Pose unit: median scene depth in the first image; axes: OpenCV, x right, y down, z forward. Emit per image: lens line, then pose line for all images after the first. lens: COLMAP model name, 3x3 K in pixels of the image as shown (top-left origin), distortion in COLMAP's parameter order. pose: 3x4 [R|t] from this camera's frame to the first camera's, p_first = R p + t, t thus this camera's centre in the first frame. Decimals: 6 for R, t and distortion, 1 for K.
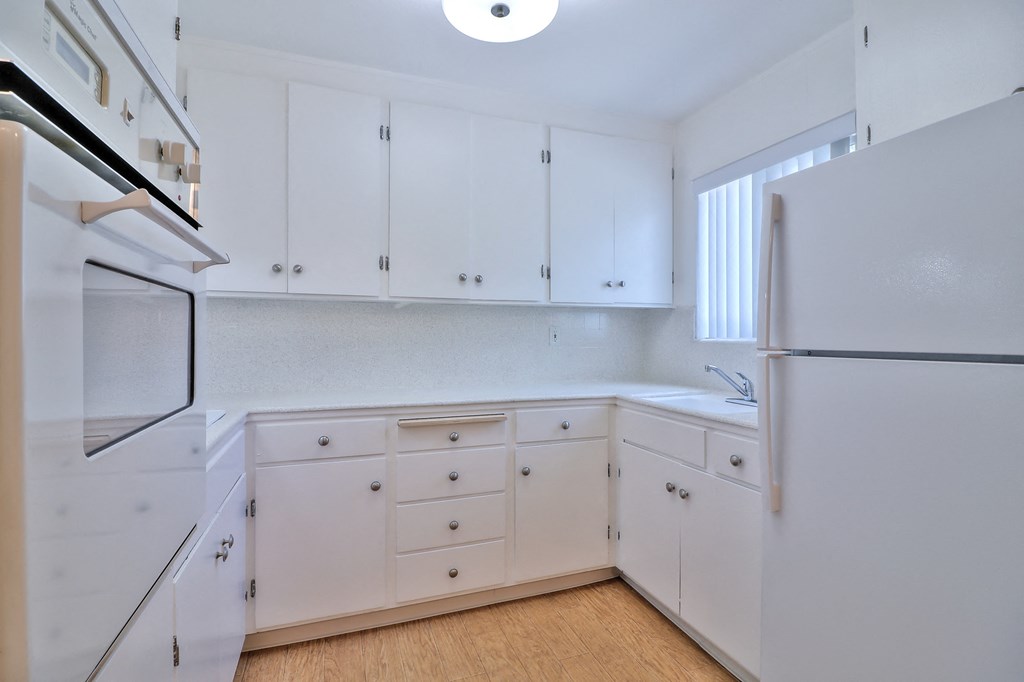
lens RADIAL K [[487.1, 0, 511.8], [0, 487.1, 335.6], [0, 0, 1]] dist [-0.006291, -0.008751]
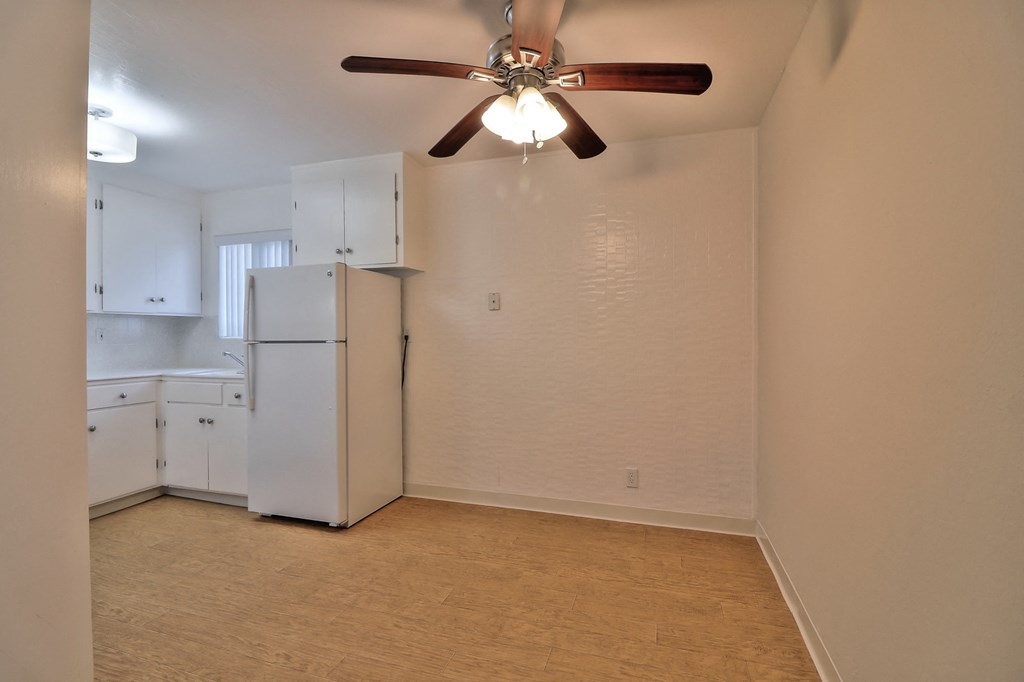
lens RADIAL K [[465.2, 0, 512.5], [0, 465.2, 332.5], [0, 0, 1]] dist [-0.031323, -0.000823]
pose [[0.606588, -0.003113, 0.795010, -0.281739], [0.006076, 0.999981, -0.000721, -0.001666], [-0.794993, 0.005268, 0.606595, -0.826823]]
